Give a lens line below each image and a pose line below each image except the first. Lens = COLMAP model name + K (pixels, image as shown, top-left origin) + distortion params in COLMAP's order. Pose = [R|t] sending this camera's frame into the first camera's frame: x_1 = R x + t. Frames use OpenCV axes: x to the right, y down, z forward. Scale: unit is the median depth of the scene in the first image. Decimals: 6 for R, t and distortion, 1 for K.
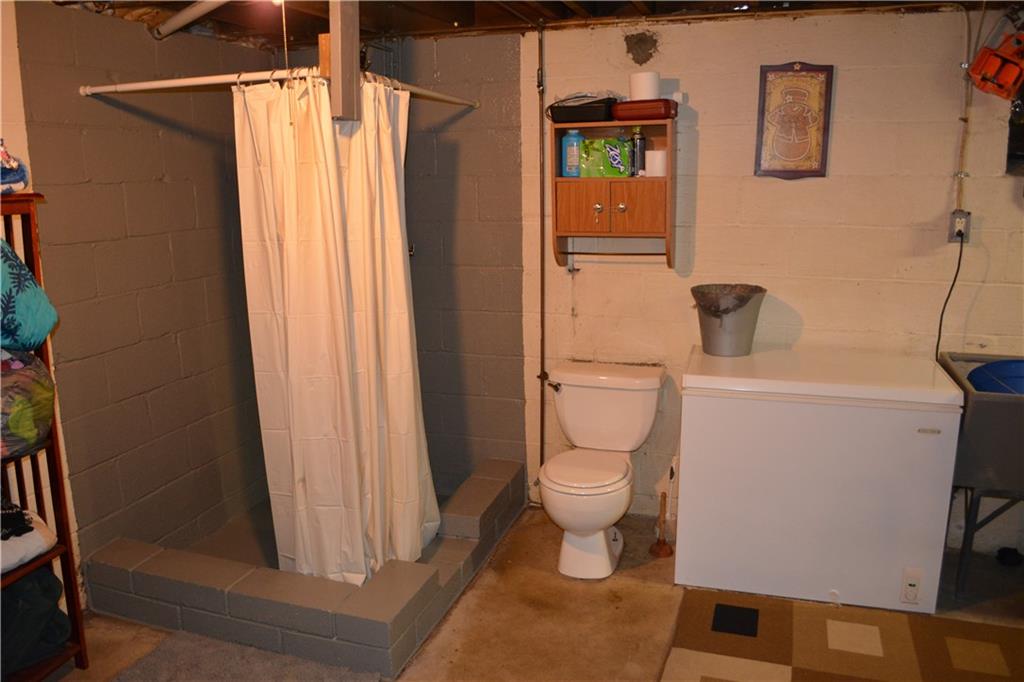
lens RADIAL K [[806.4, 0, 493.1], [0, 806.4, 334.1], [0, 0, 1]] dist [-0.082375, 0.015791]
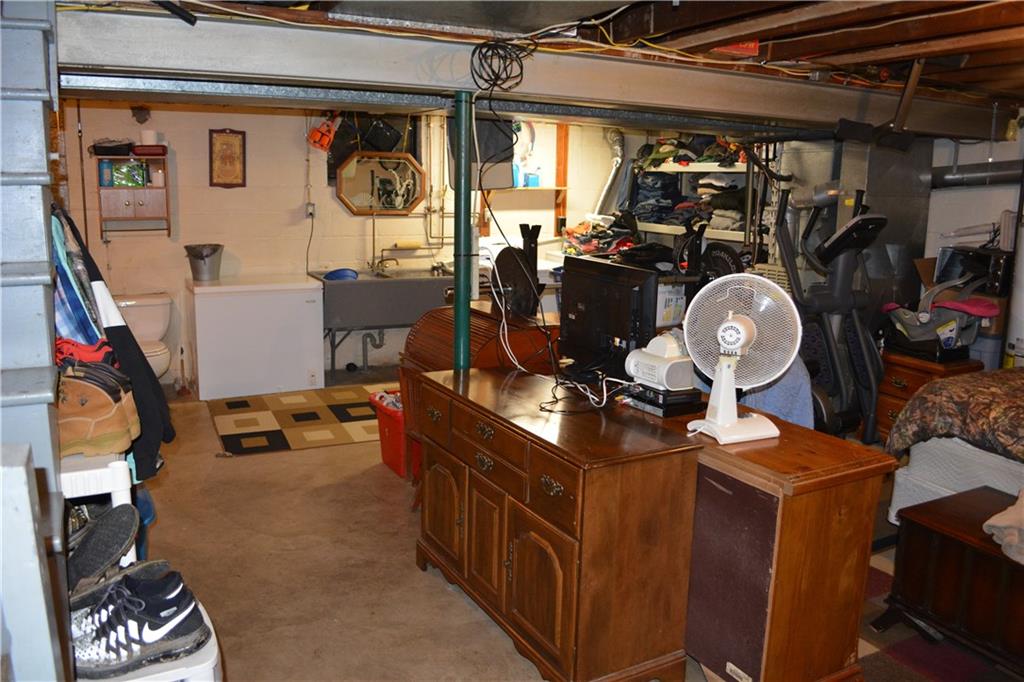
lens RADIAL K [[806.4, 0, 506.4], [0, 806.4, 340.7], [0, 0, 1]] dist [-0.082375, 0.015791]
pose [[0.701608, -0.111775, 0.703741, -0.567135], [0.117836, 0.992222, 0.040115, 0.178605], [-0.702752, 0.054781, 0.709323, -0.845307]]
